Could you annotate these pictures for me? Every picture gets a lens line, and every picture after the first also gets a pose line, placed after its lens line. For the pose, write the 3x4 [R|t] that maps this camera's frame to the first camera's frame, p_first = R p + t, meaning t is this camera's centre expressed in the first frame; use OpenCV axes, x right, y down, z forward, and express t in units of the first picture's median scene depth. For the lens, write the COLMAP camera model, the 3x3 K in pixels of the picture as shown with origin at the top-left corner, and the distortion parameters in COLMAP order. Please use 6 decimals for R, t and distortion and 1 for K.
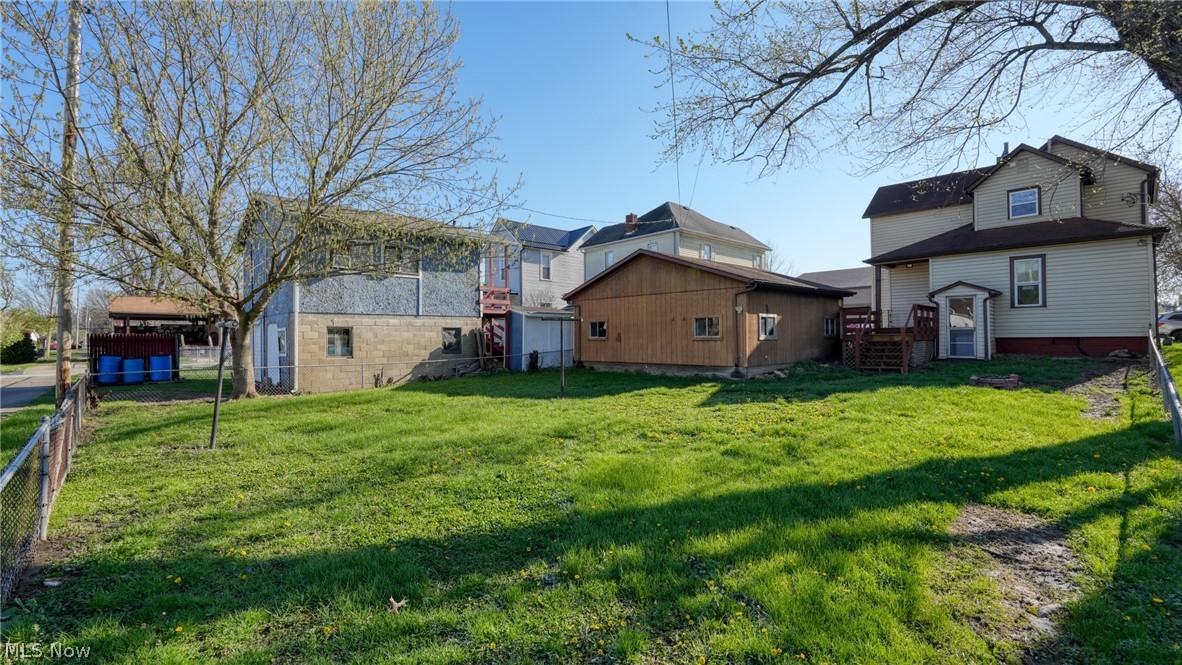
lens RADIAL K [[518.0, 0, 592.4], [0, 518.0, 333.8], [0, 0, 1]] dist [-0.008280, 0.002808]
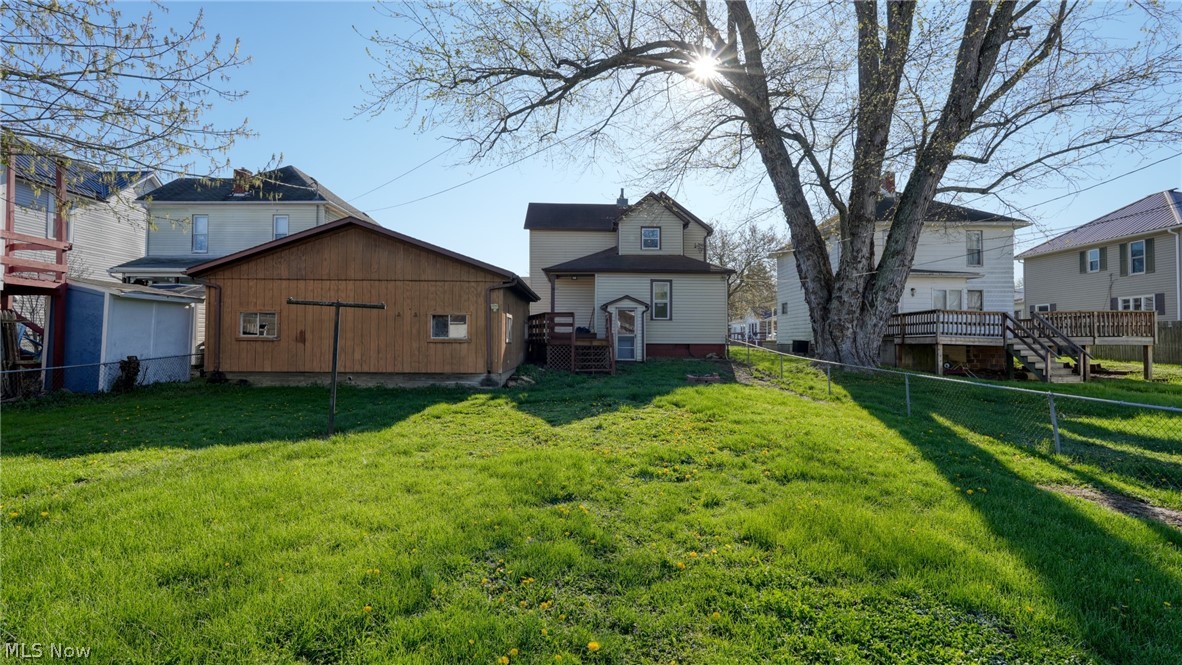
lens RADIAL K [[518.0, 0, 590.5], [0, 518.0, 332.9], [0, 0, 1]] dist [-0.008280, 0.002808]
pose [[0.679445, 0.026909, 0.733232, -0.208523], [-0.019267, 0.999637, -0.018833, 0.007916], [-0.733473, -0.001332, 0.679717, 0.250777]]
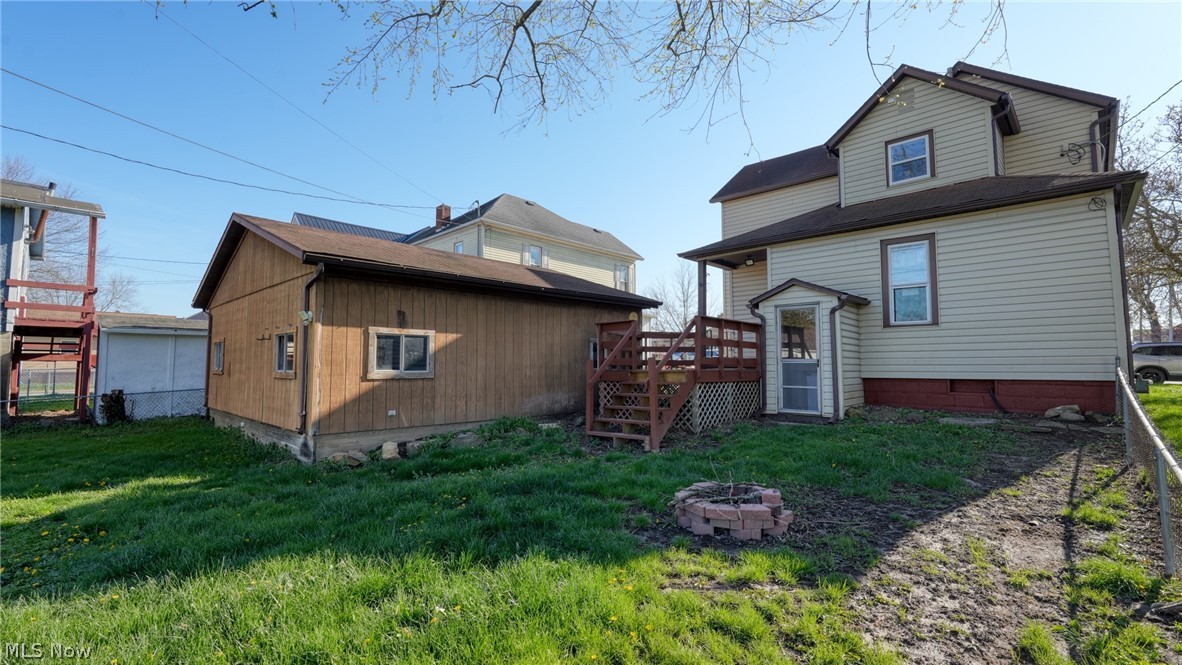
lens RADIAL K [[518.0, 0, 591.1], [0, 518.0, 332.3], [0, 0, 1]] dist [-0.008280, 0.002808]
pose [[0.999115, 0.014257, 0.039568, 0.458158], [-0.011851, 0.998105, -0.060381, -0.005182], [-0.040354, 0.059859, 0.997391, 0.432936]]
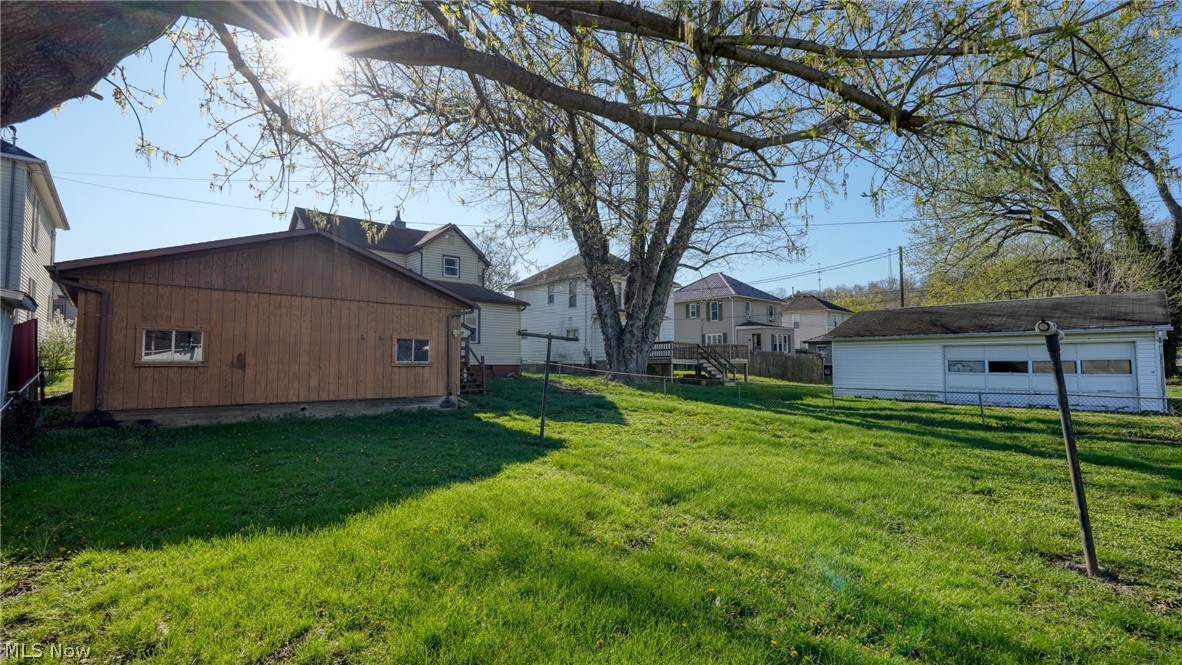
lens RADIAL K [[518.0, 0, 589.3], [0, 518.0, 331.4], [0, 0, 1]] dist [-0.008280, 0.002808]
pose [[0.015835, 0.069013, 0.997490, -0.547459], [-0.010396, 0.997573, -0.068854, 0.009958], [-0.999821, -0.009279, 0.016514, 0.640868]]
